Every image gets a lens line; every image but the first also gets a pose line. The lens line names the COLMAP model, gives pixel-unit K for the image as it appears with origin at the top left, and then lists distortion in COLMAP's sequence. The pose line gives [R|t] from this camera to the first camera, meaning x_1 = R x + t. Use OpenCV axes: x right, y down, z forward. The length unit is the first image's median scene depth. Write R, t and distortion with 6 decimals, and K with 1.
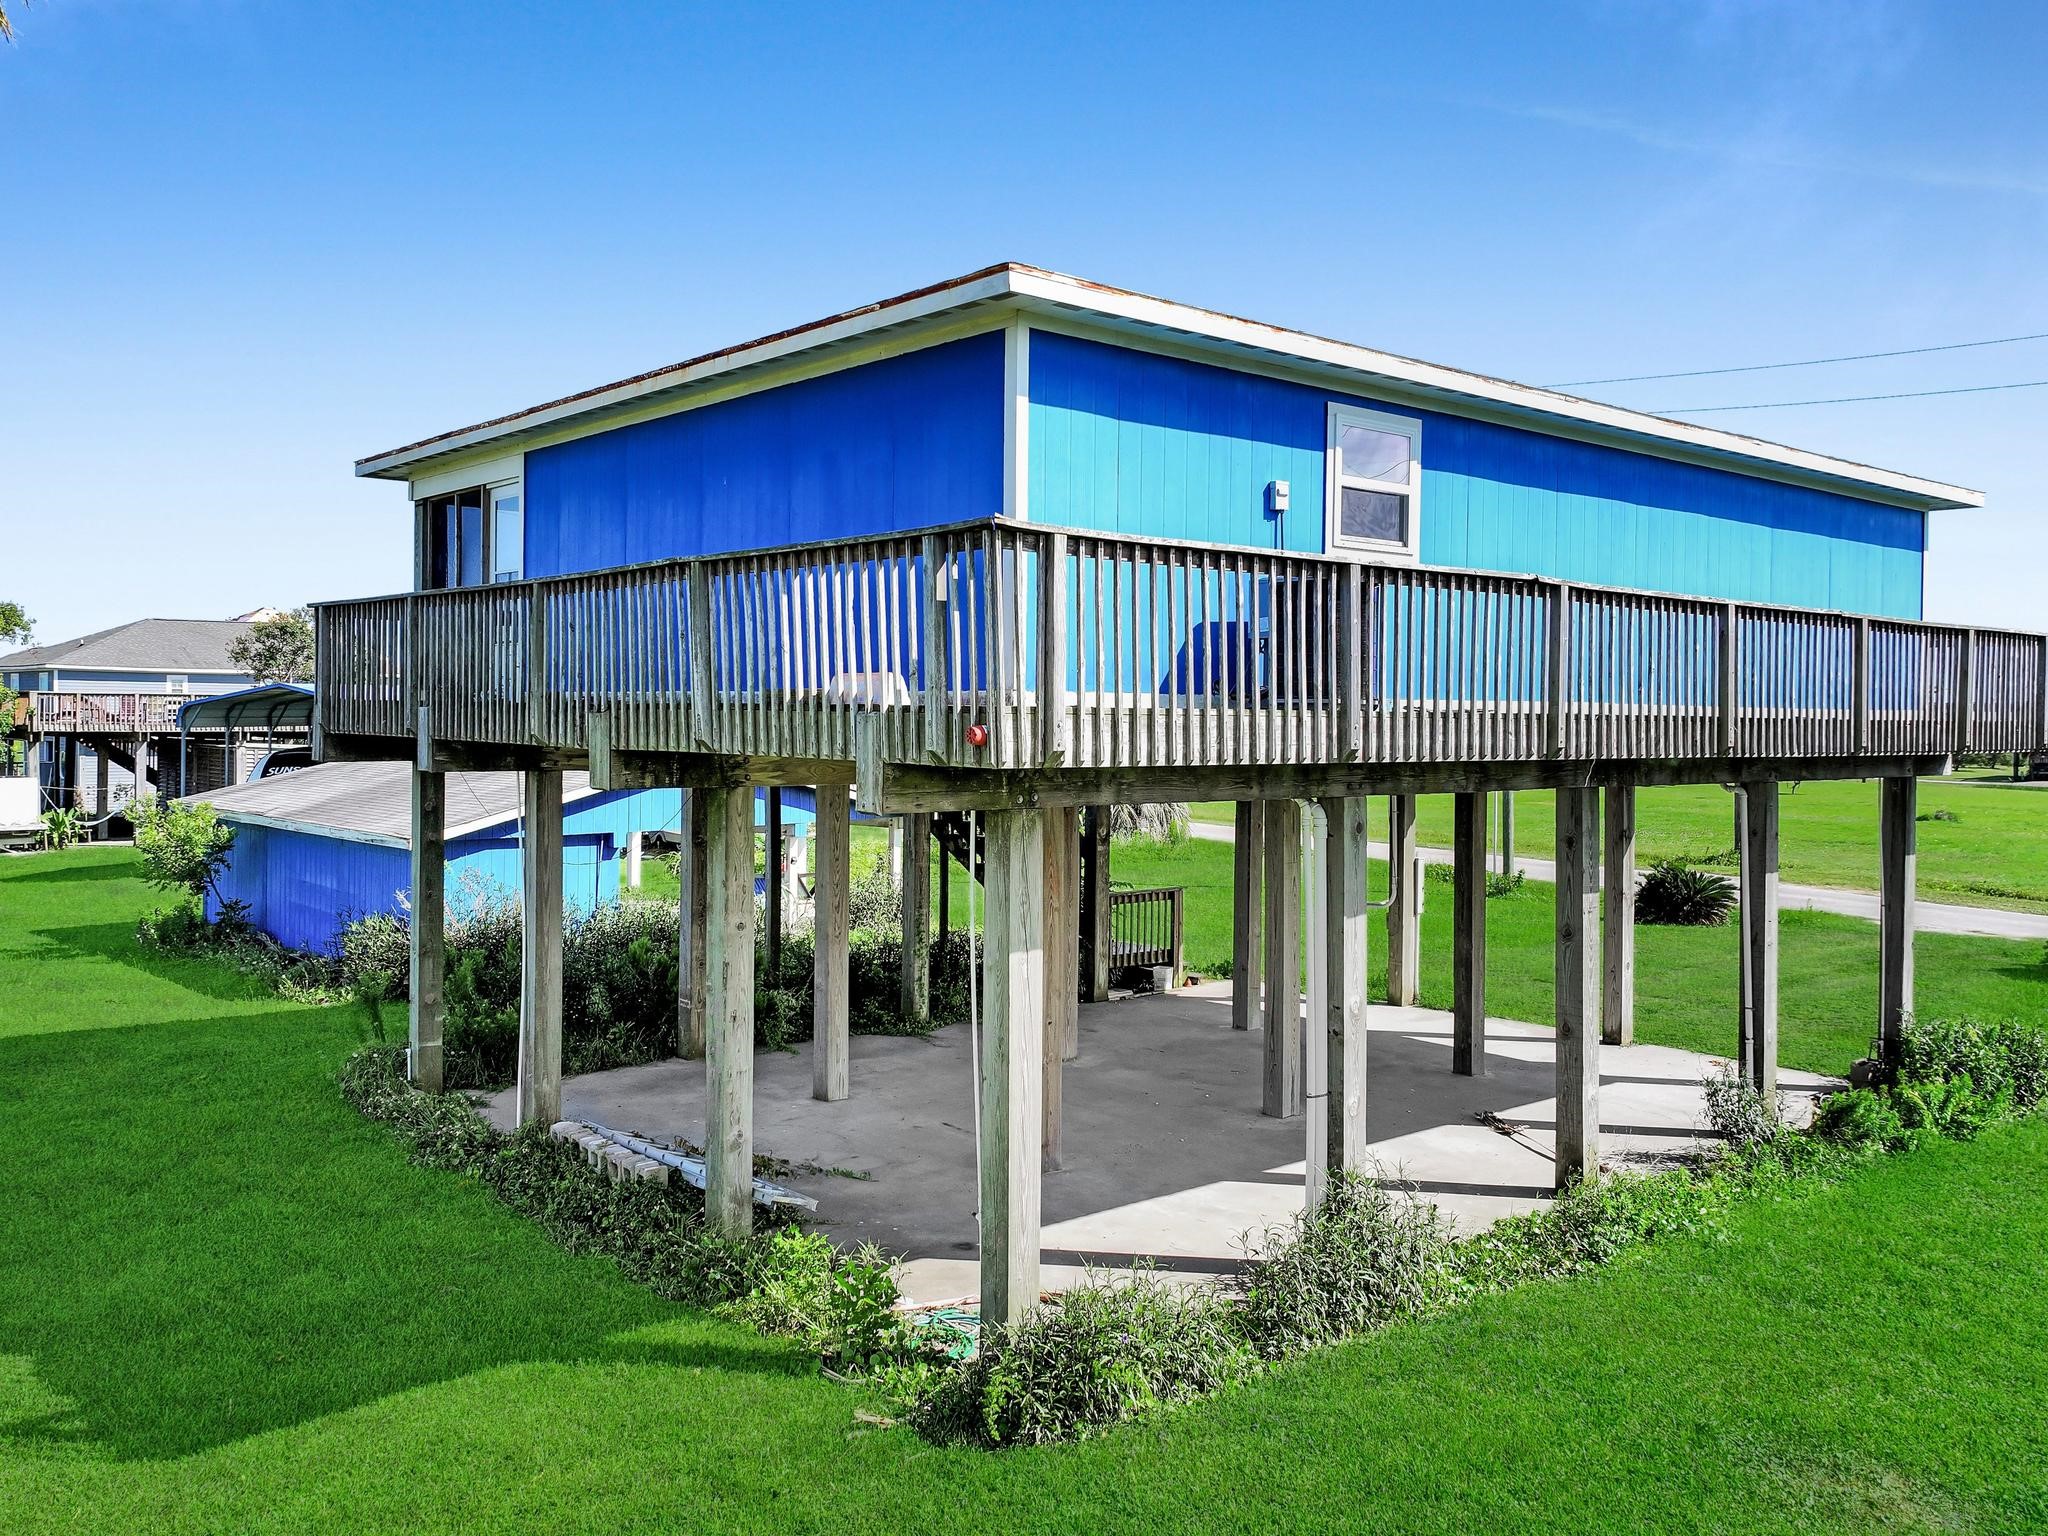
lens RADIAL K [[1655.2, 0, 1024.0], [0, 1655.2, 768.0], [0, 0, 1]] dist [0.005032, 0.001540]
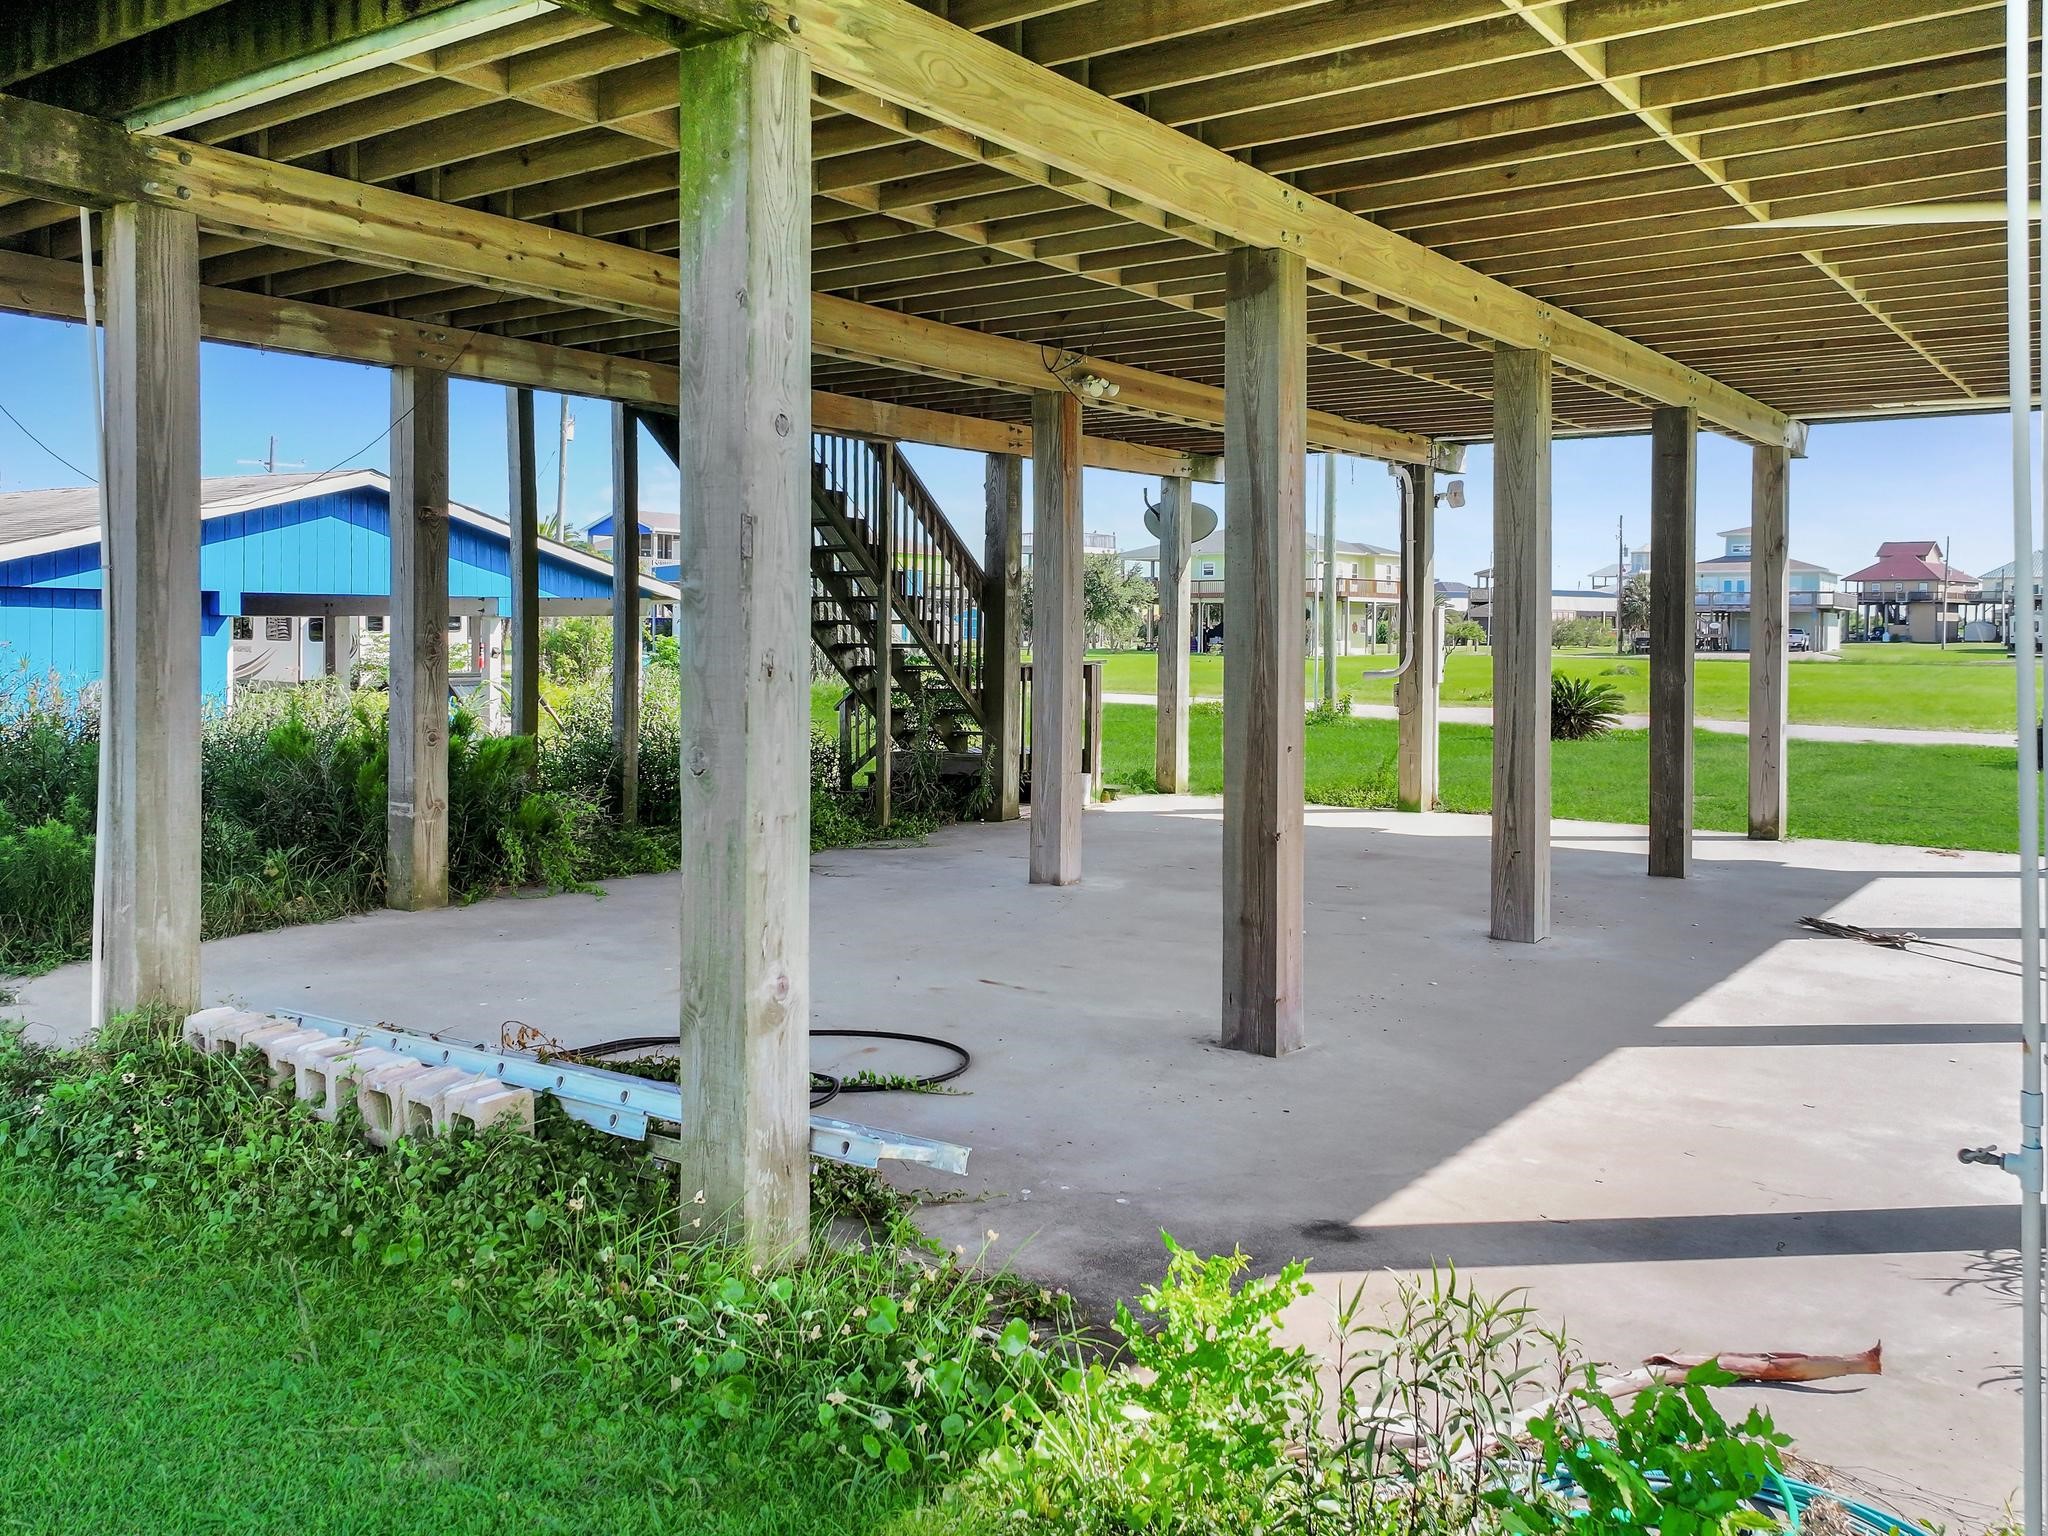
lens RADIAL K [[1688.4, 0, 1029.6], [0, 1688.4, 674.7], [0, 0, 1]] dist [0.004237, 0.001329]
pose [[0.971963, -0.011436, 0.234856, -0.181335], [0.010790, 0.999934, 0.004032, 0.132345], [-0.234886, -0.001385, 0.972022, 0.544204]]
